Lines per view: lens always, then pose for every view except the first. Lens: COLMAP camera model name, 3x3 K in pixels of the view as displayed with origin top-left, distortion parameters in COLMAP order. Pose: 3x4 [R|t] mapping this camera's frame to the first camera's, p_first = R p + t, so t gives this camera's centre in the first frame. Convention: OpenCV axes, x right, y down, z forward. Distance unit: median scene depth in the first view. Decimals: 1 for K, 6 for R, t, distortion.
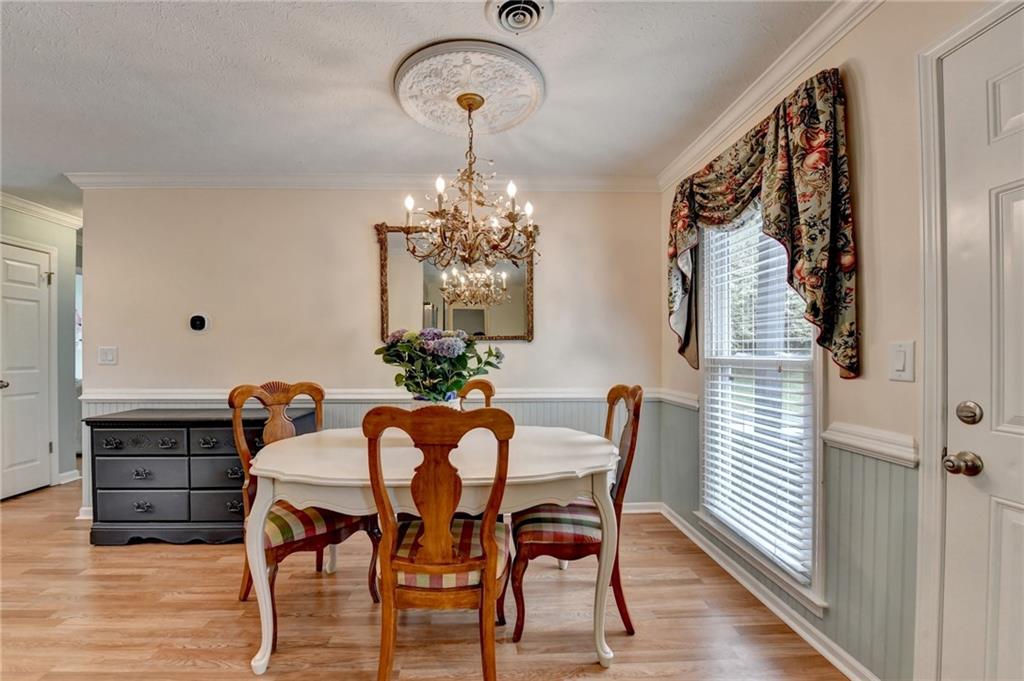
lens RADIAL K [[422.1, 0, 495.4], [0, 422.1, 355.8], [0, 0, 1]] dist [-0.012864, -0.000060]
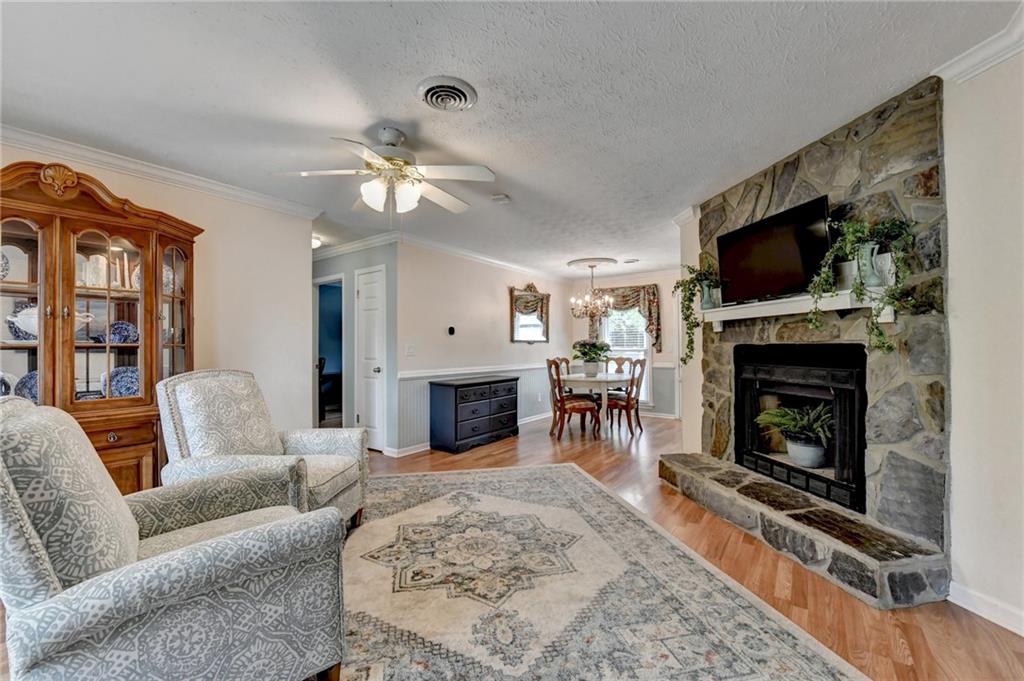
lens RADIAL K [[411.0, 0, 504.1], [0, 411.0, 341.1], [0, 0, 1]] dist [-0.016193, -0.000698]
pose [[0.619822, 0.011405, 0.784659, -2.290096], [0.008256, 0.999744, -0.021053, 0.004124], [-0.784699, 0.019527, 0.619570, -0.286242]]
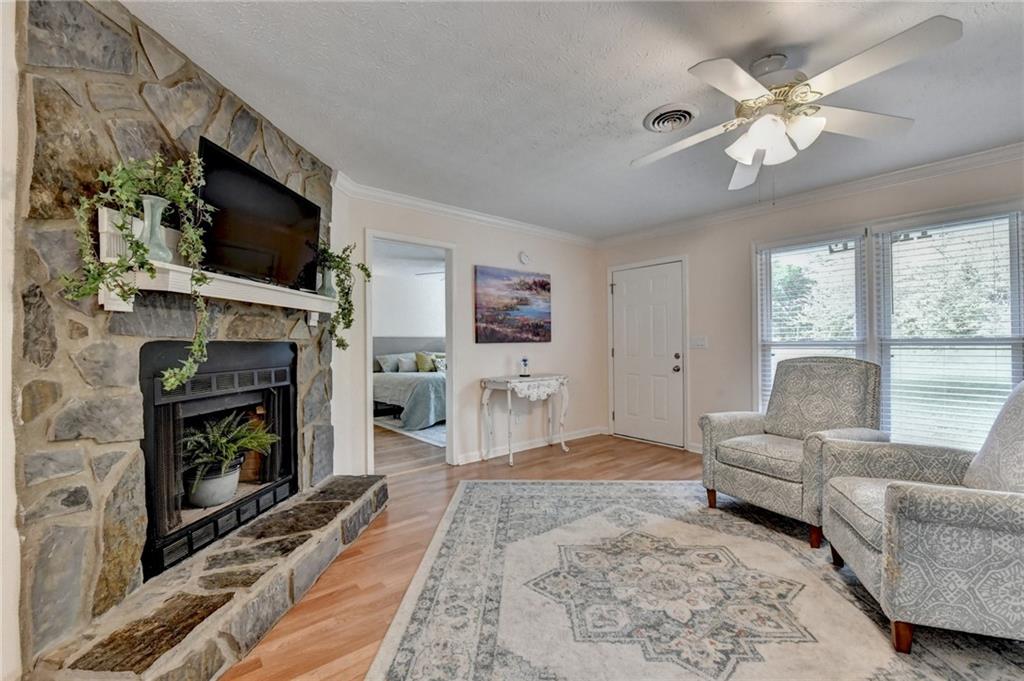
lens RADIAL K [[419.1, 0, 509.9], [0, 419.1, 340.9], [0, 0, 1]] dist [-0.017019, -0.000883]
pose [[-0.793172, 0.009212, -0.608929, -0.867545], [0.011159, 0.999938, 0.000592, -0.000793], [0.608896, -0.006326, -0.793225, 0.815725]]
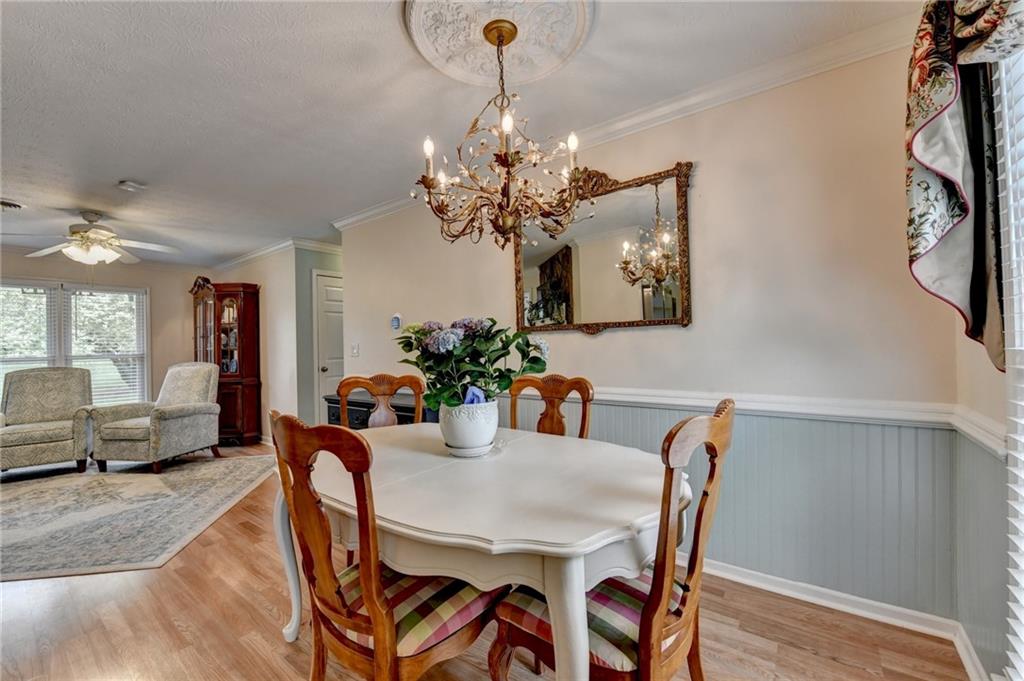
lens RADIAL K [[411.0, 0, 504.1], [0, 411.0, 341.1], [0, 0, 1]] dist [-0.016193, -0.000698]
pose [[0.775086, -0.020186, -0.631533, 0.342092], [0.017062, 0.999794, -0.011017, -0.006569], [0.631625, -0.002236, 0.775271, 0.320753]]
